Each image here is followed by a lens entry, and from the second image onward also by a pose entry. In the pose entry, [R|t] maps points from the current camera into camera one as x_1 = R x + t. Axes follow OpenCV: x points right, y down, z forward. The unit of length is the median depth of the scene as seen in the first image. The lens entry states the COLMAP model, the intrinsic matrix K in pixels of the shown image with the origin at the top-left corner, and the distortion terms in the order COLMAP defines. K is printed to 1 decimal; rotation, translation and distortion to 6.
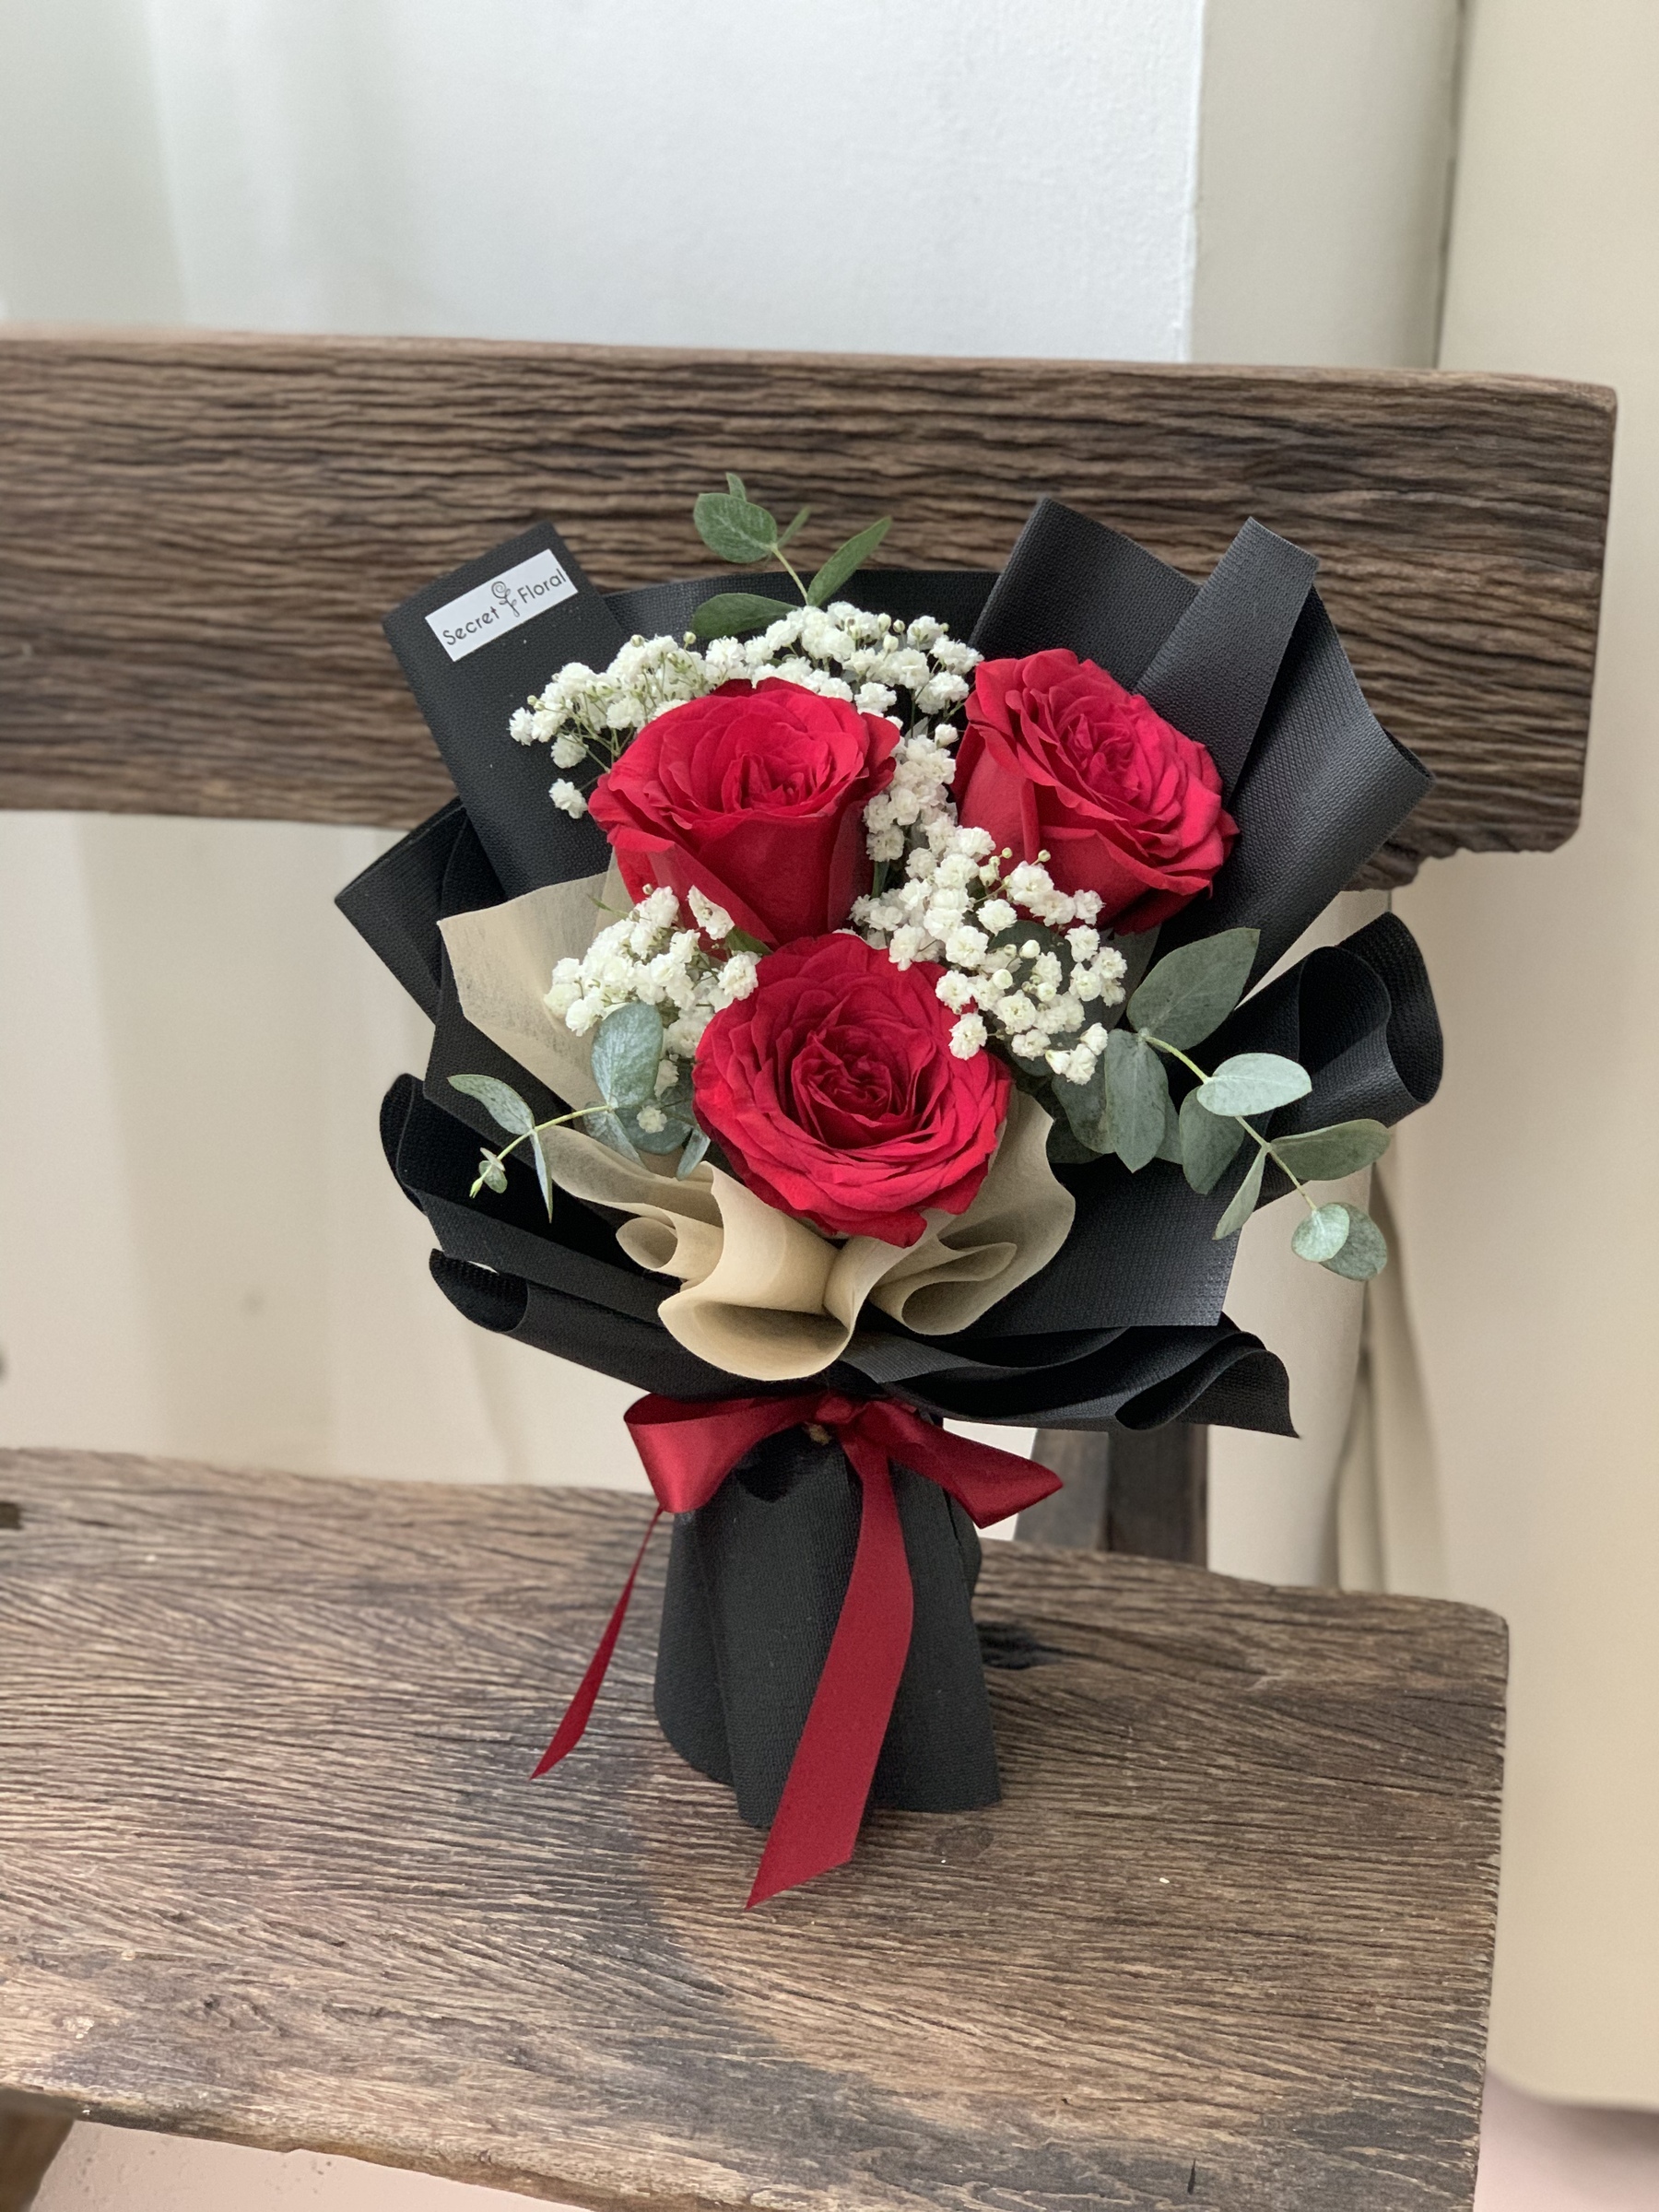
lens RADIAL K [[3365.2, 0, 842.7], [0, 3365.2, 1136.3], [0, 0, 1]] dist [0.008564, 0.000000]
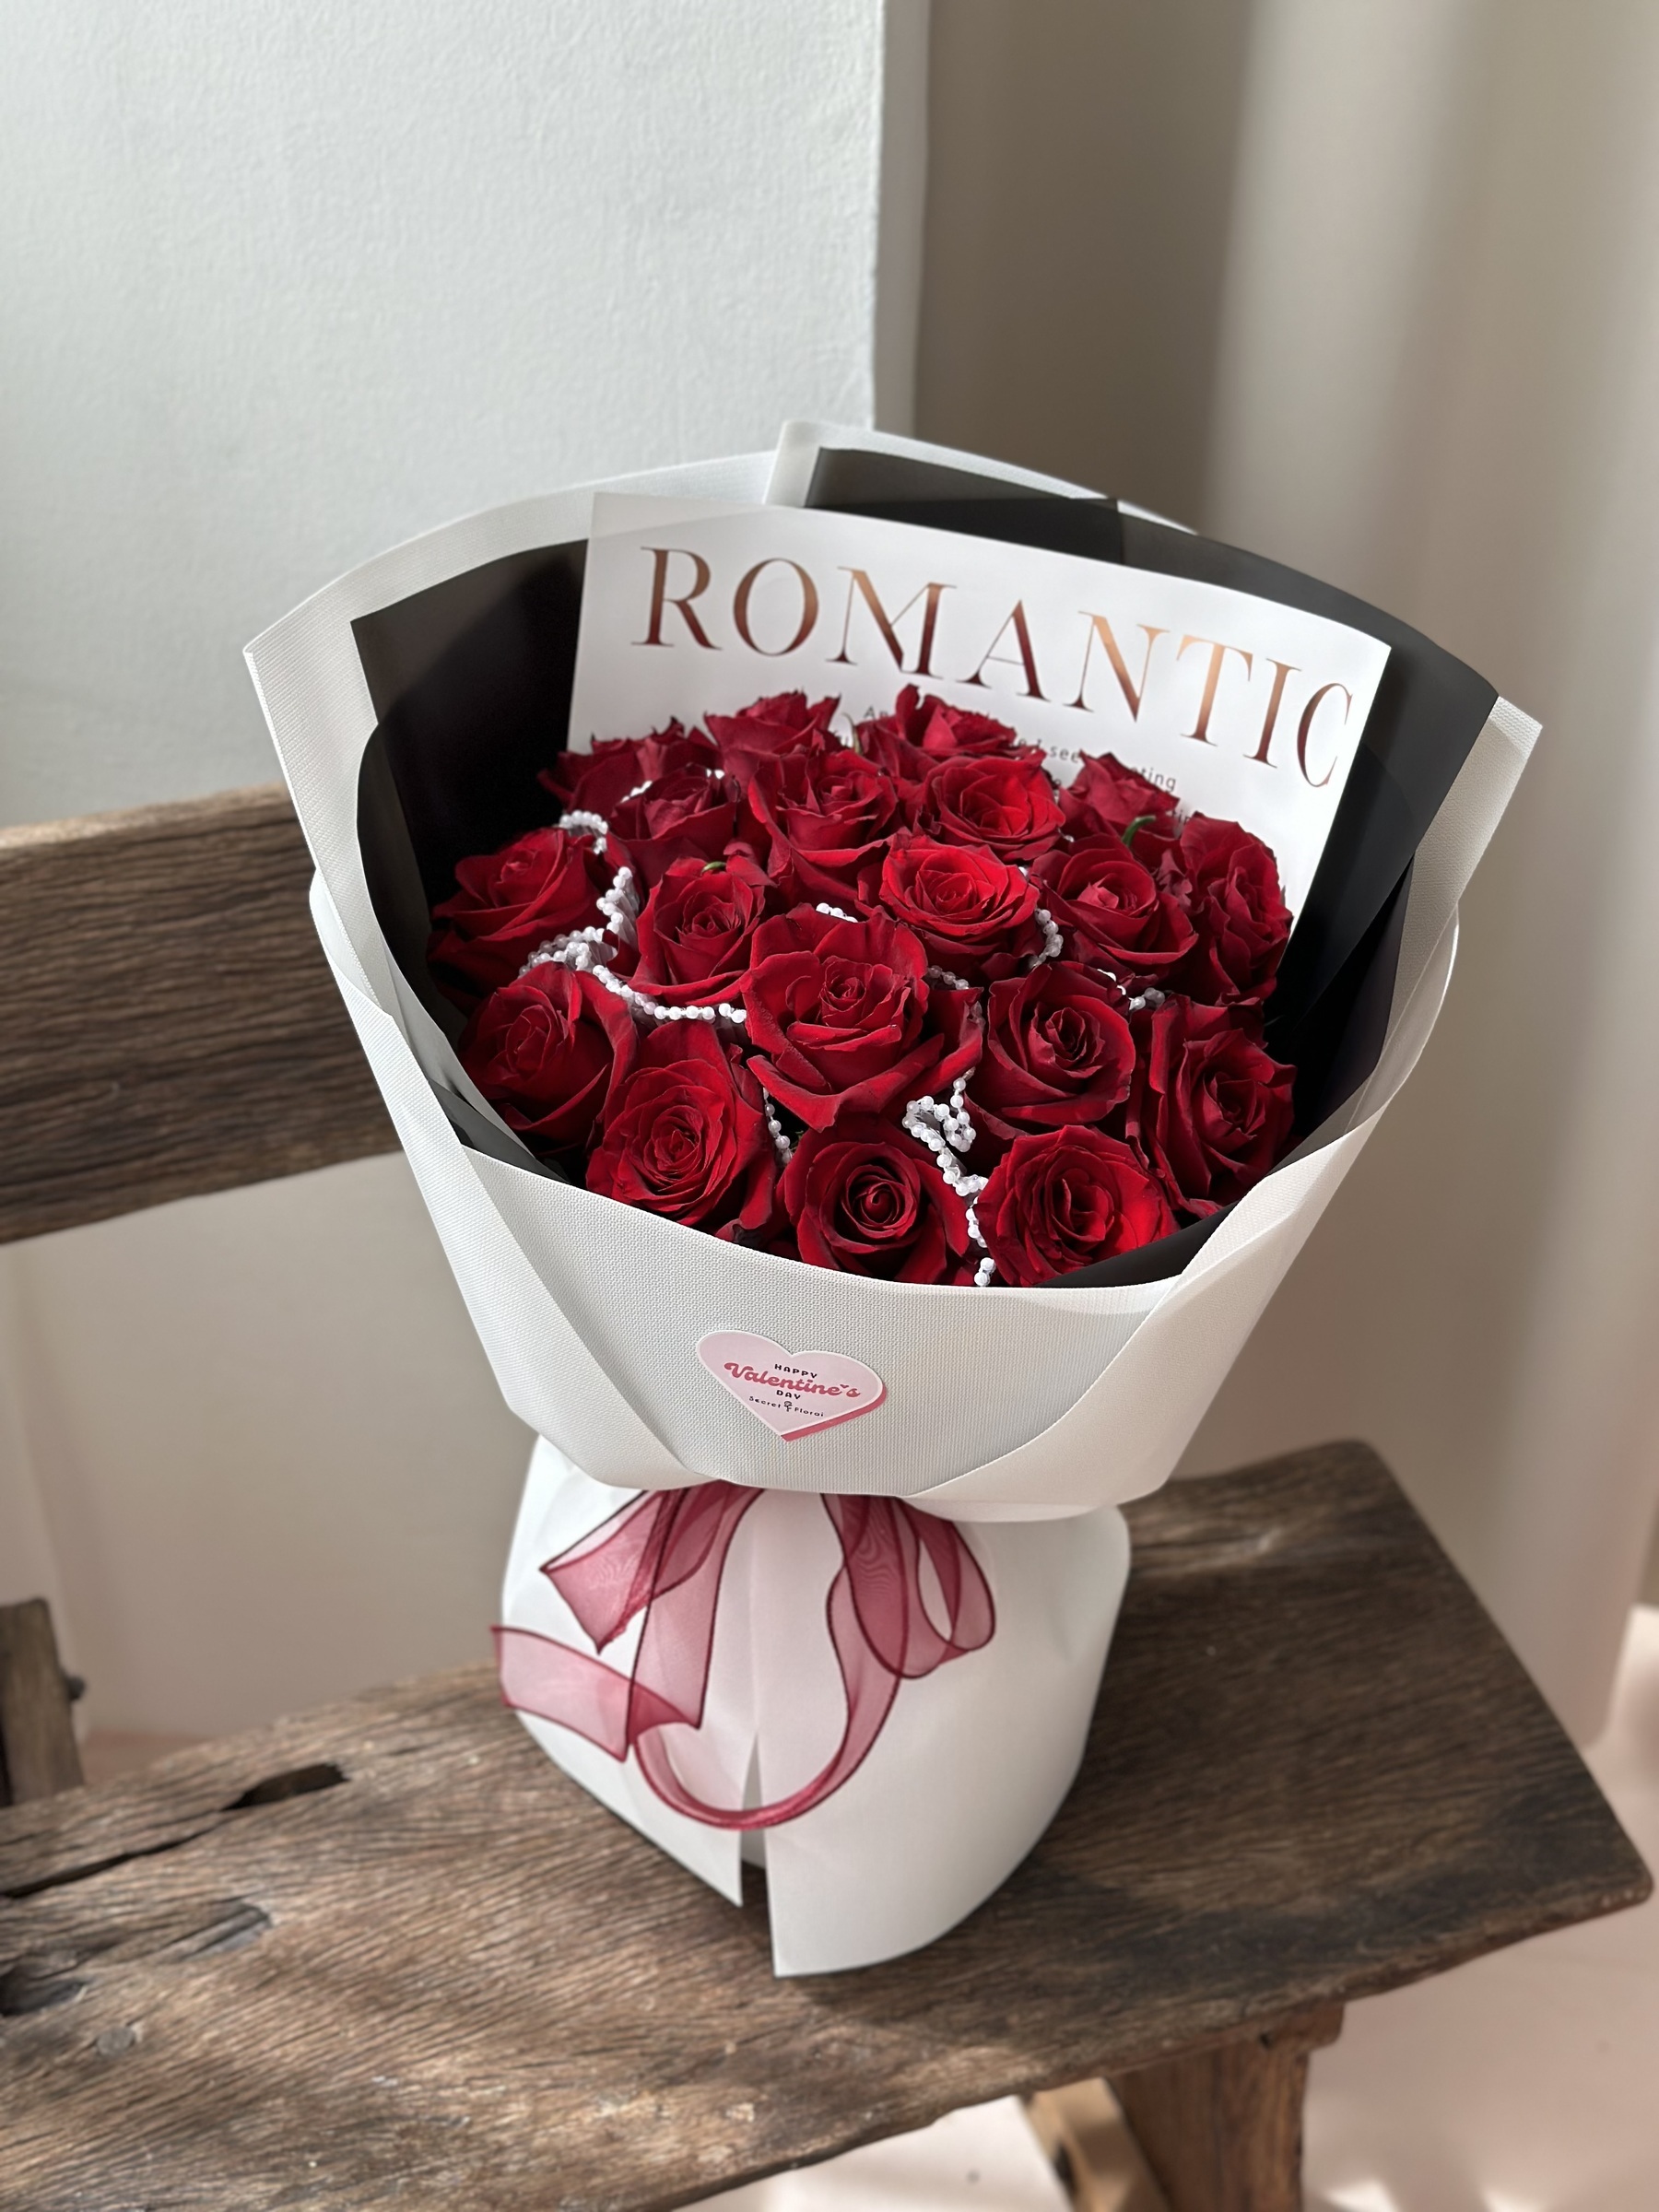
lens RADIAL K [[3123.8, 0, 838.4], [0, 3123.8, 1101.5], [0, 0, 1]] dist [0.077020, 0.000000]
pose [[0.847718, -0.292217, 0.442700, -0.558372], [0.252065, 0.956245, 0.148523, -0.258763], [-0.466730, -0.014316, 0.884284, -0.096775]]
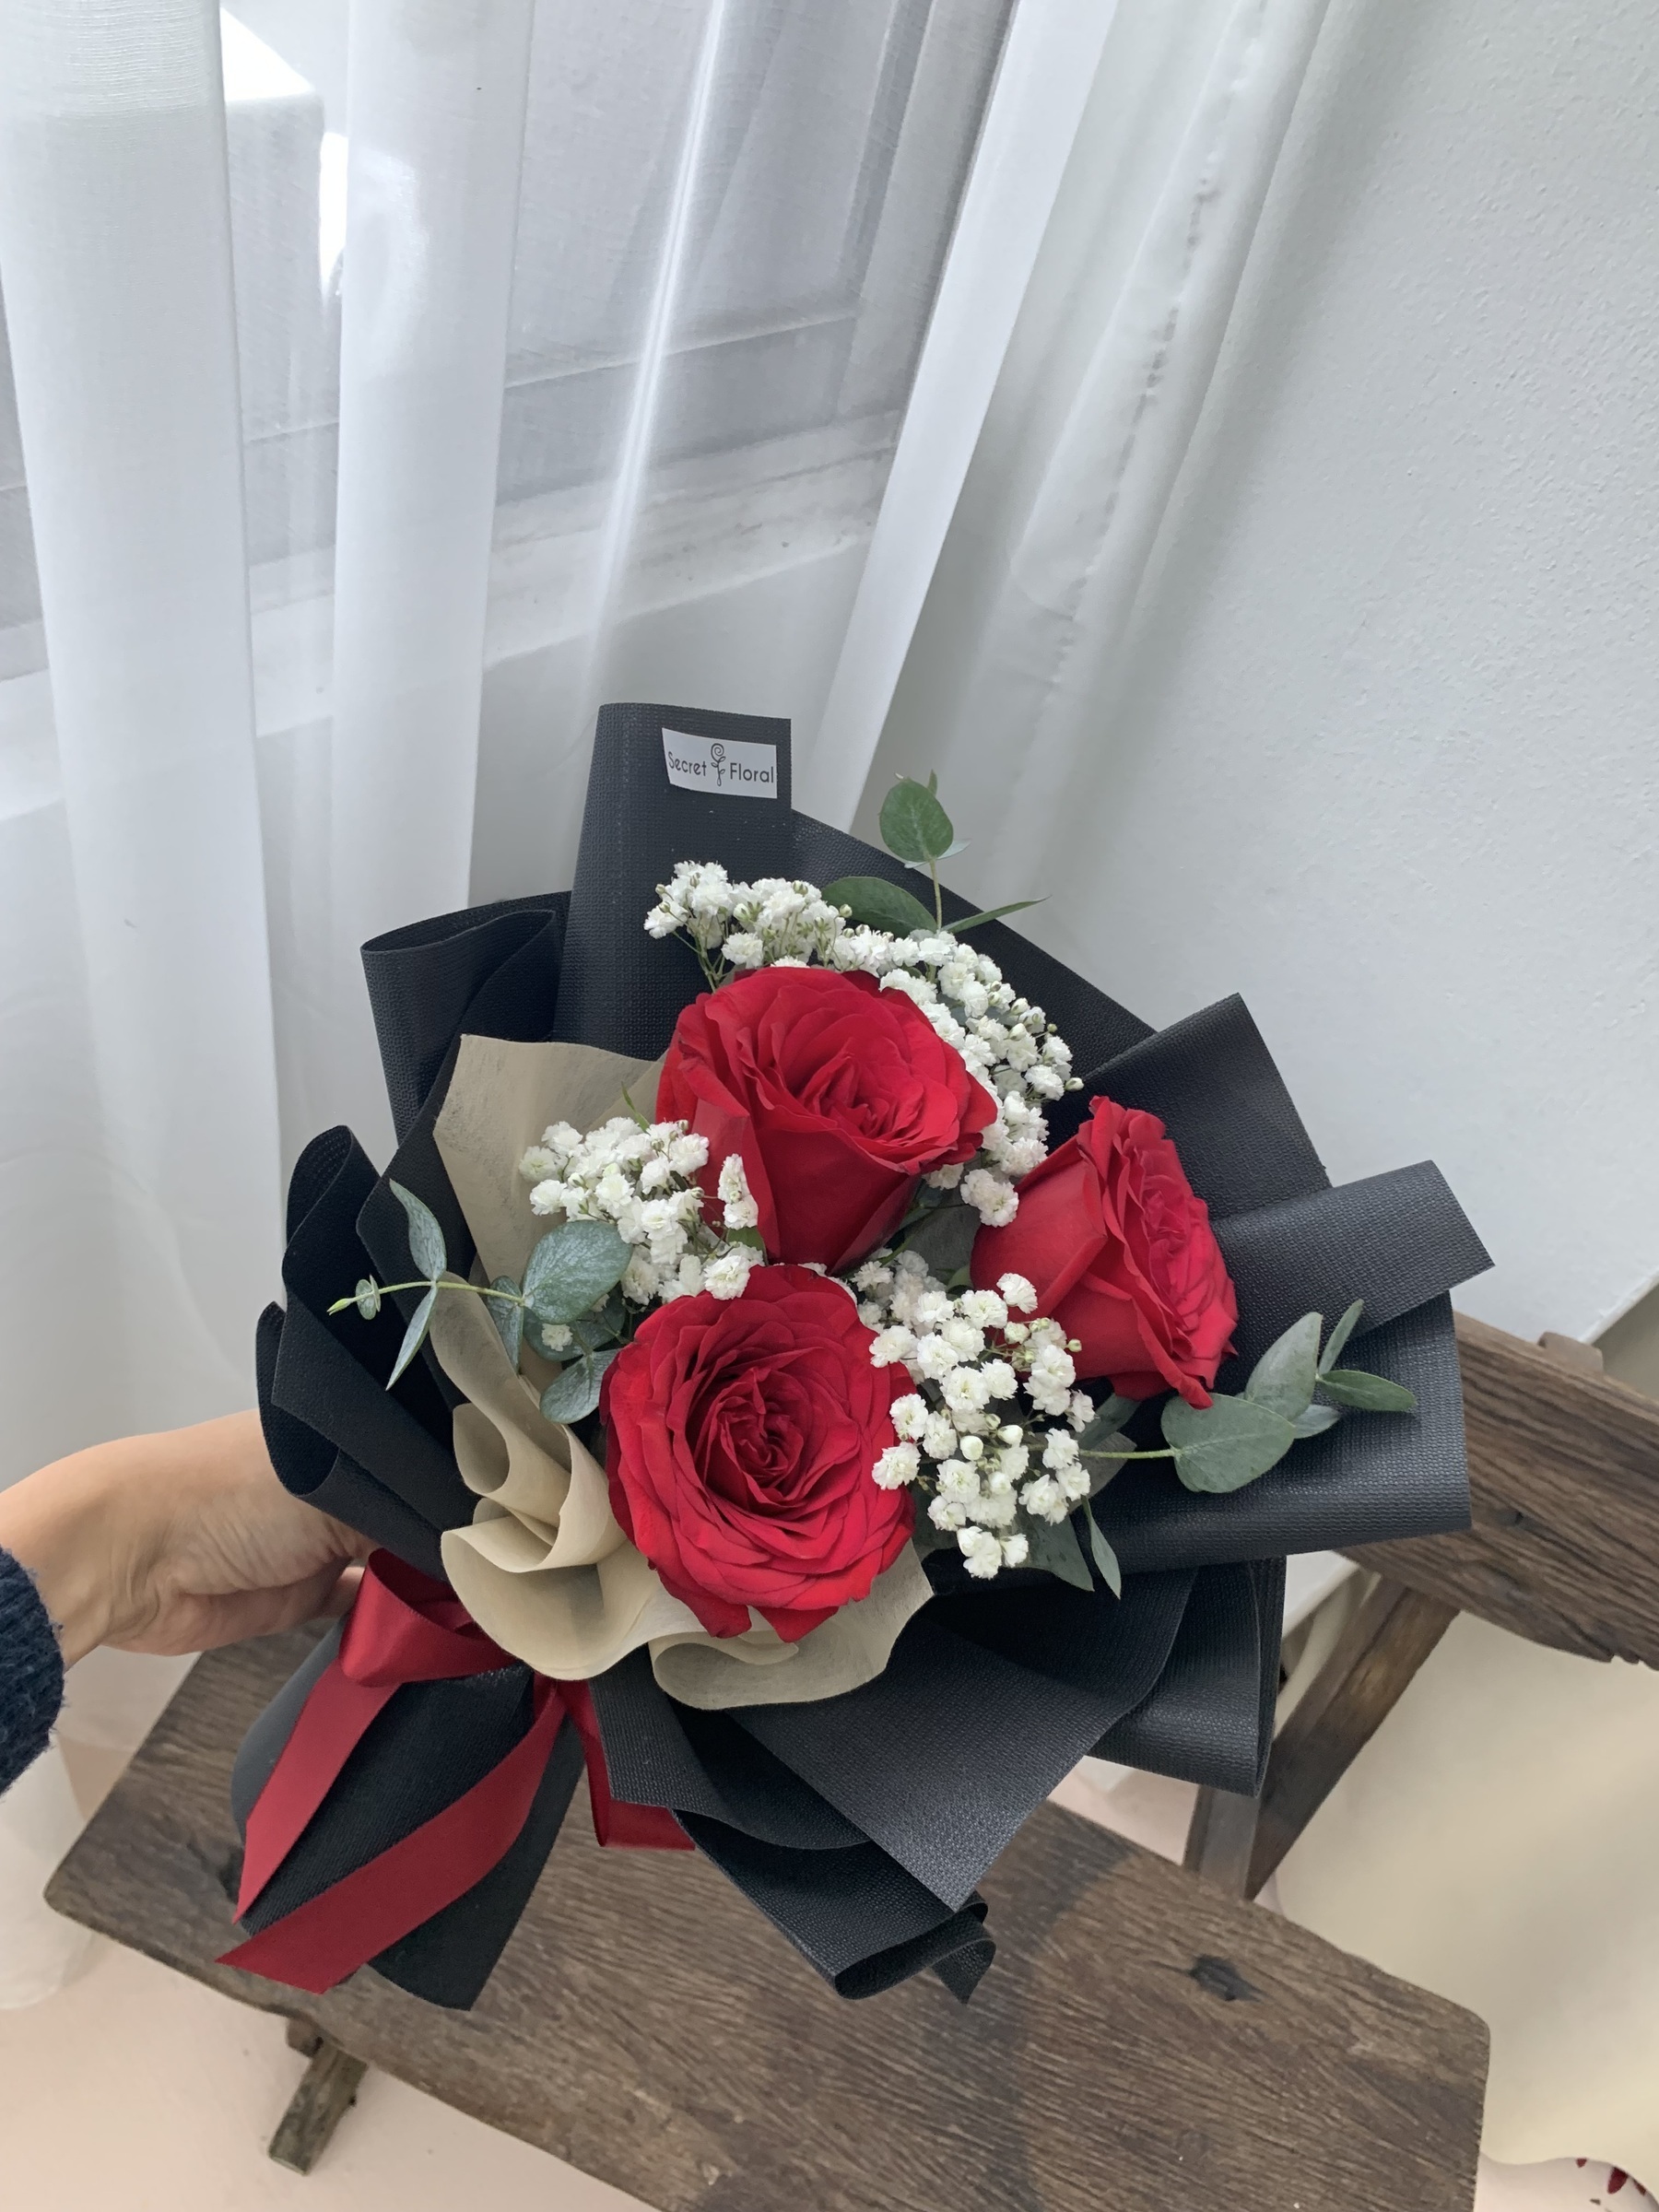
lens RADIAL K [[1665.1, 0, 799.8], [0, 1665.1, 1101.9], [0, 0, 1]] dist [-0.005068, 0.003028]
pose [[0.960545, 0.269813, 0.067479, -0.350069], [-0.277798, 0.919015, 0.279713, -0.457873], [0.013456, -0.287422, 0.957709, 0.285980]]
